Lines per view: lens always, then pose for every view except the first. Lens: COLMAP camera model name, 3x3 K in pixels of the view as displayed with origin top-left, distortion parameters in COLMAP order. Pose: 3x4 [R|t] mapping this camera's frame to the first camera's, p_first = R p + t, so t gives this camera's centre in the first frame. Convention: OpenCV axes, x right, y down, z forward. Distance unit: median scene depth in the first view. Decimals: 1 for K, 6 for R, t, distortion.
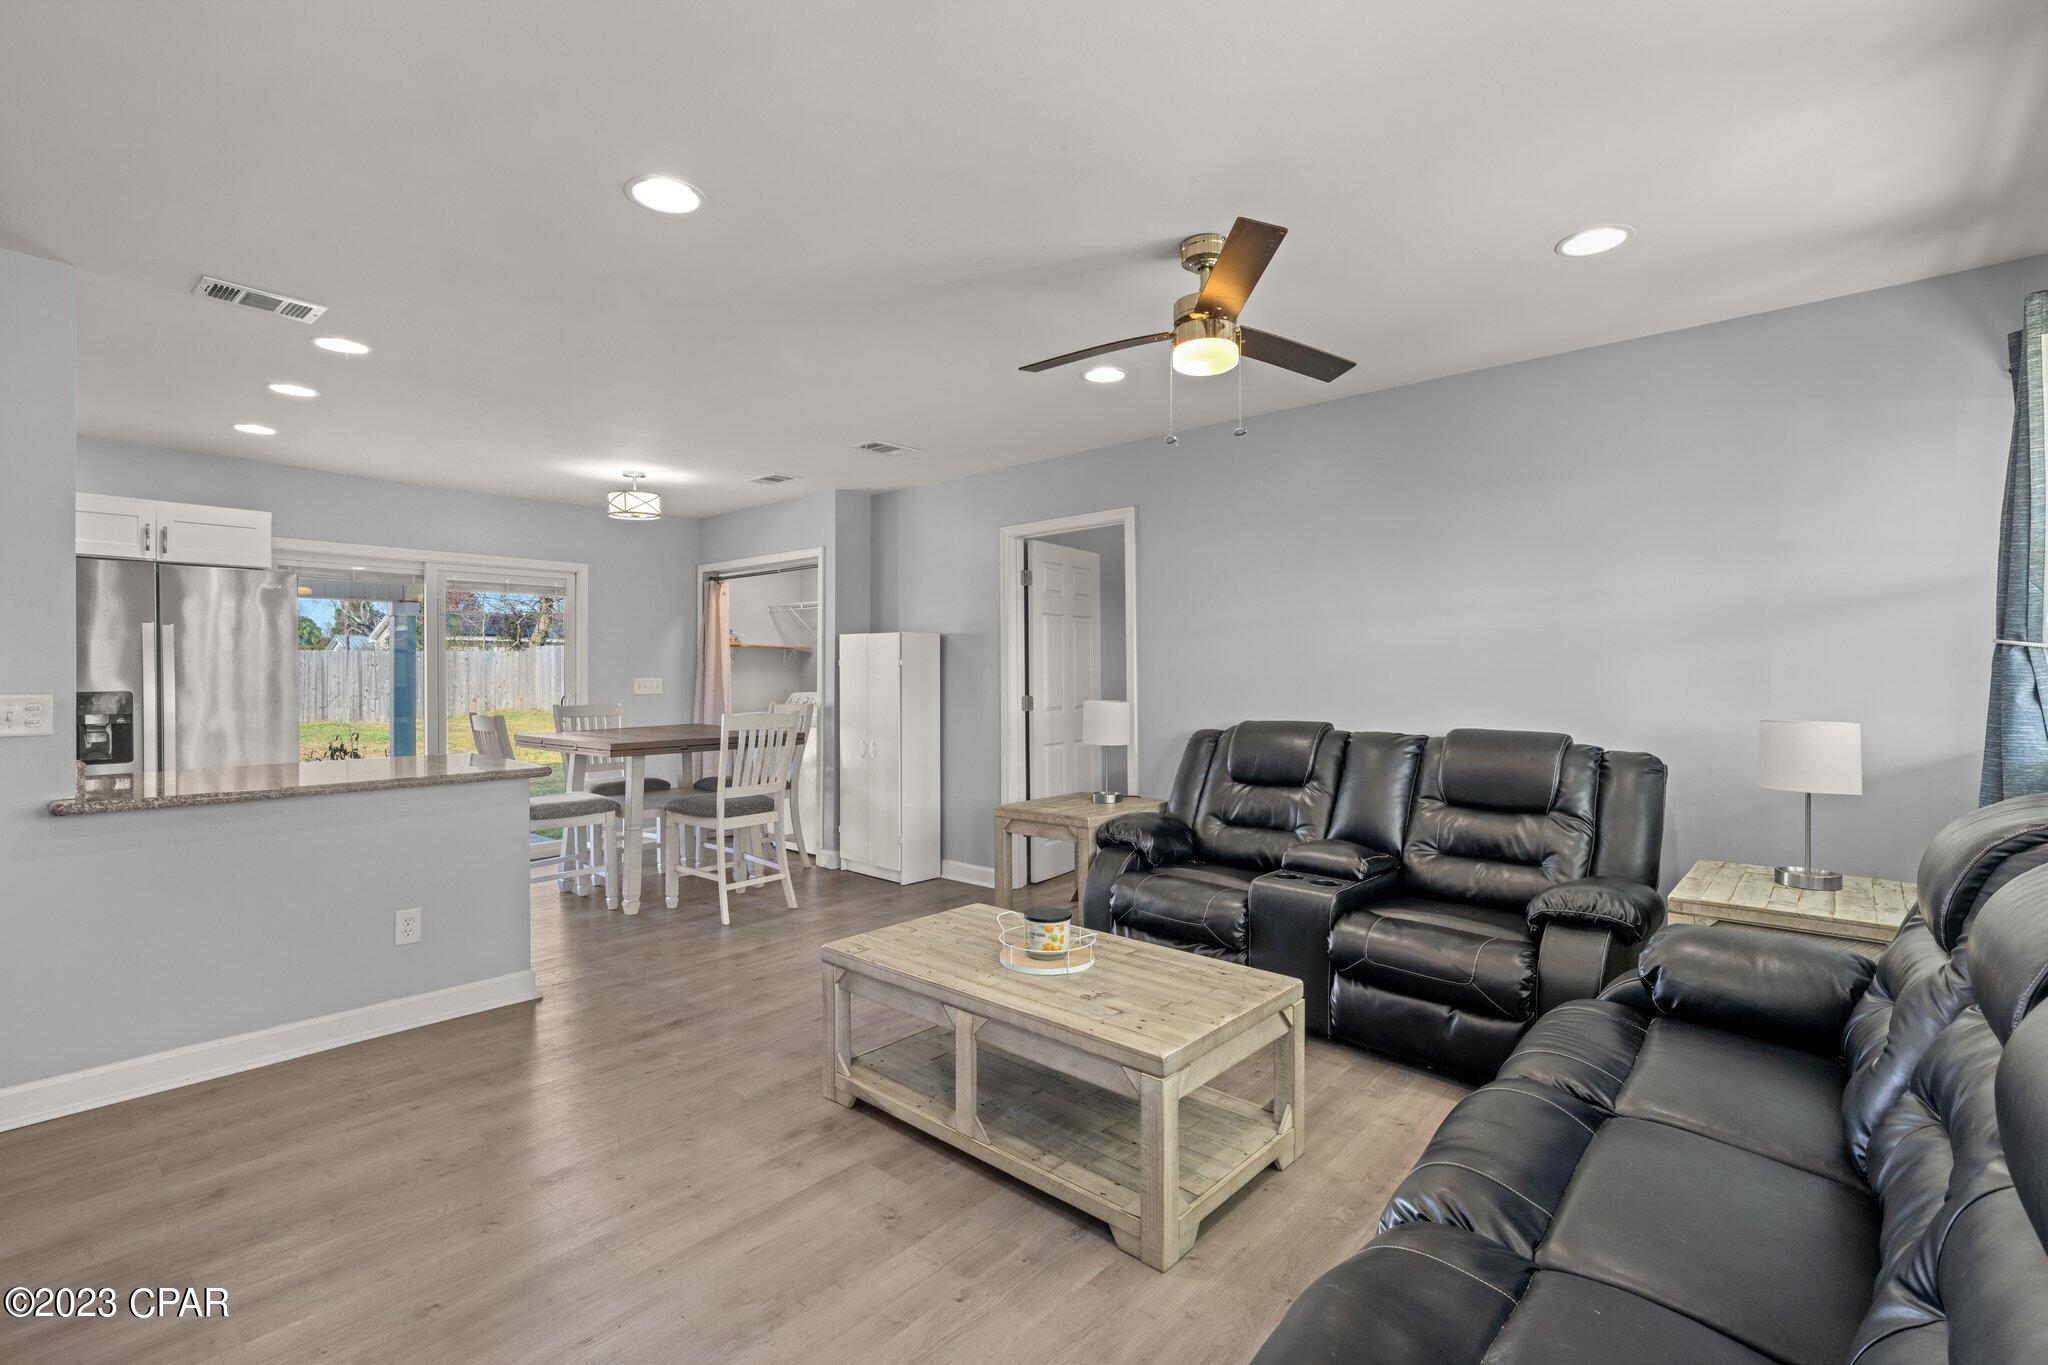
lens RADIAL K [[924.2, 0, 1026.9], [0, 924.2, 673.5], [0, 0, 1]] dist [0.000478, -0.000132]
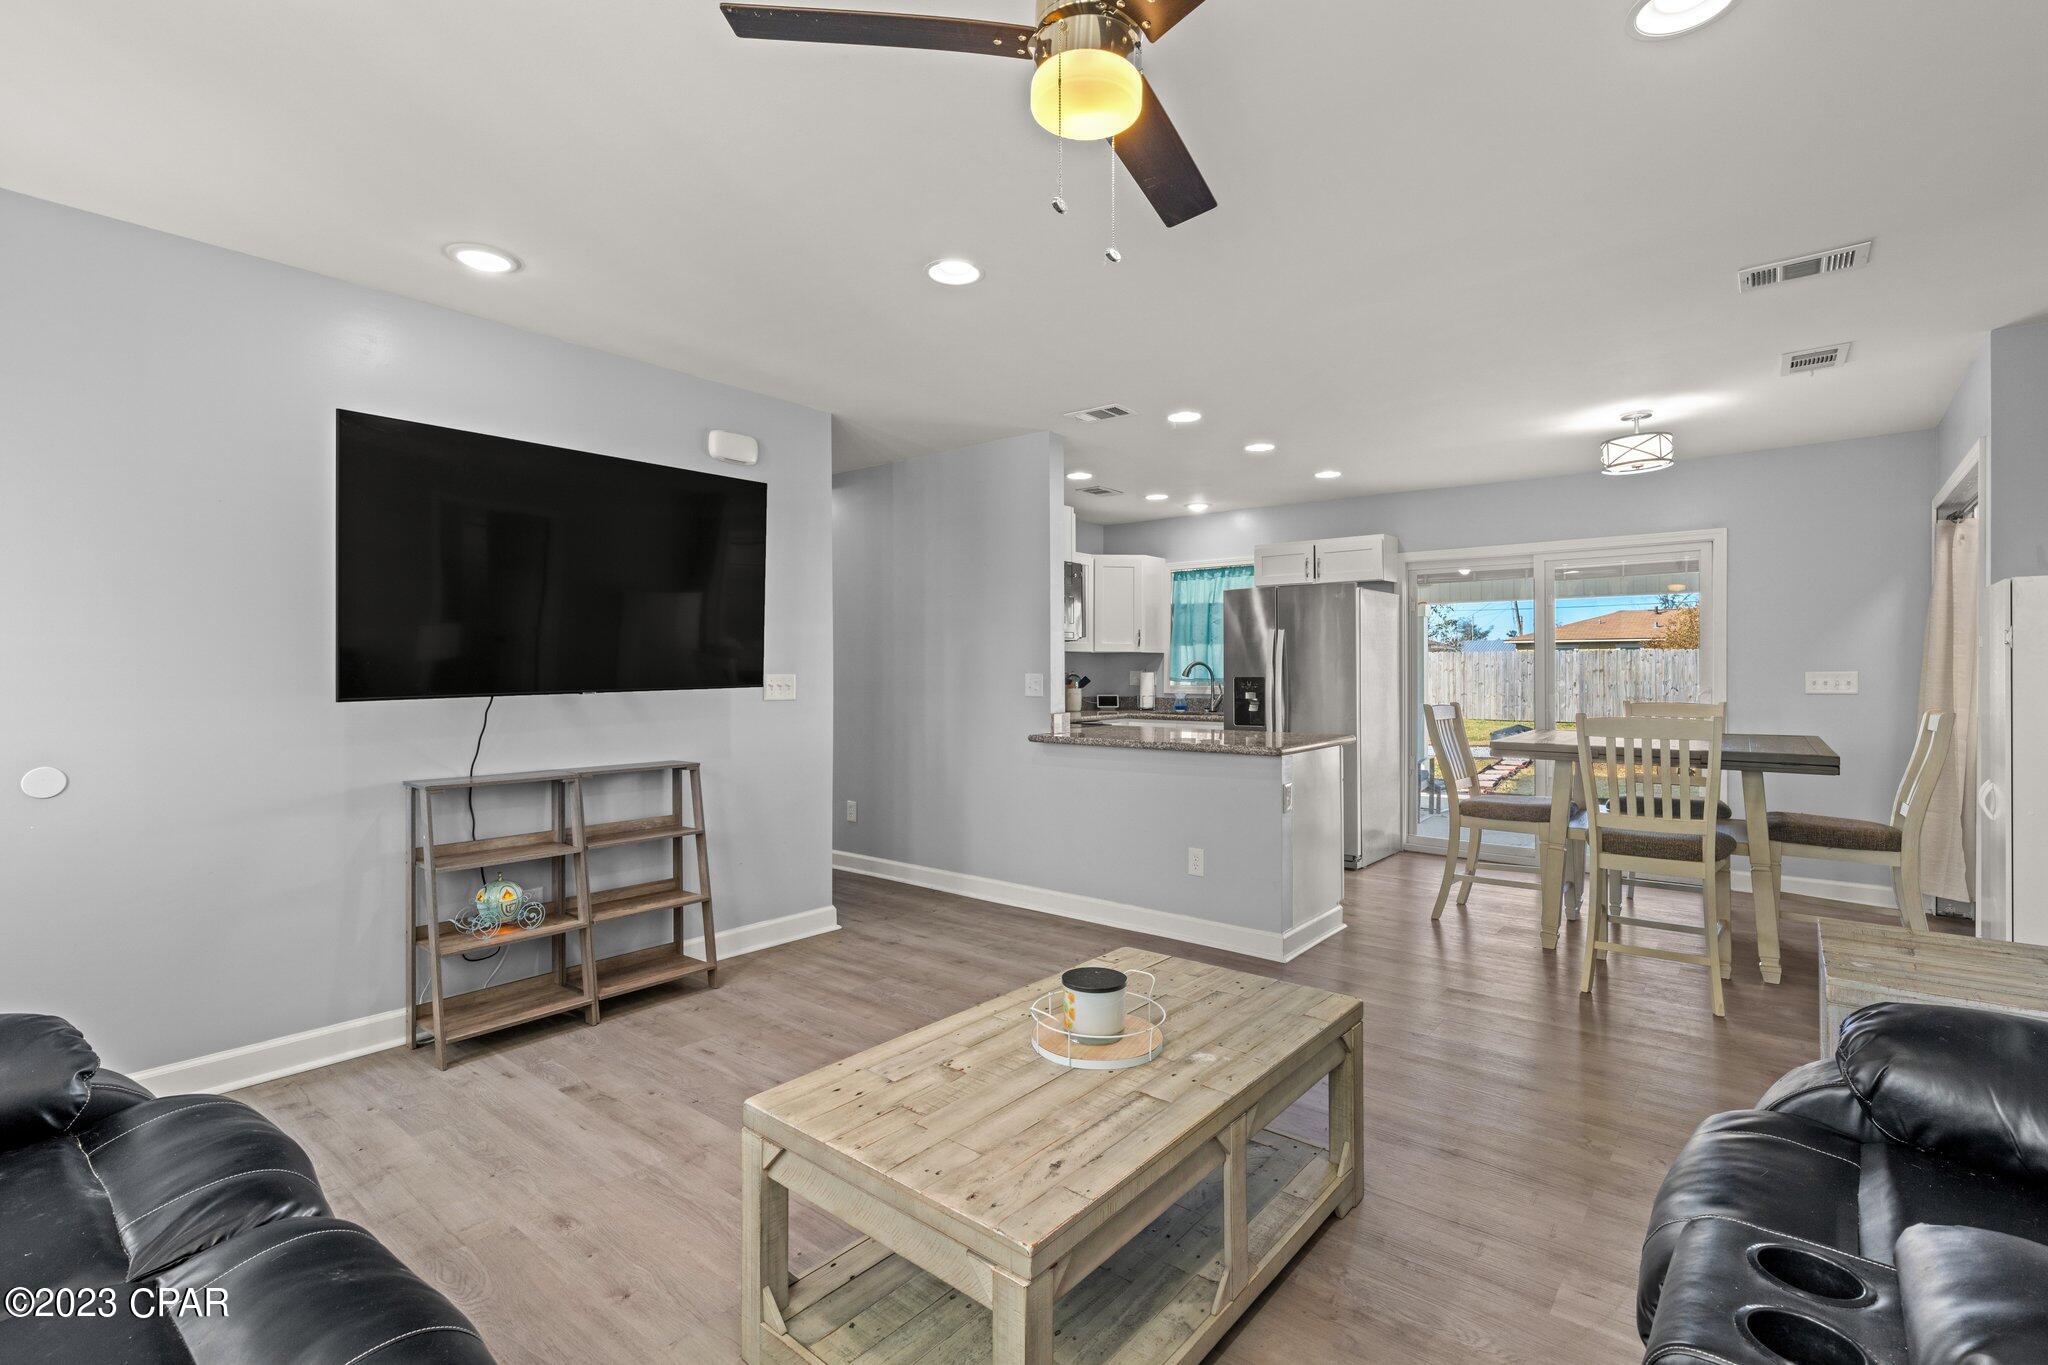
lens RADIAL K [[924.2, 0, 1026.9], [0, 924.2, 673.5], [0, 0, 1]] dist [0.000478, -0.000132]
pose [[0.039819, 0.000956, -0.999206, 0.744549], [-0.000852, 0.999999, 0.000923, 0.018326], [0.999207, 0.000814, 0.039819, 0.911767]]
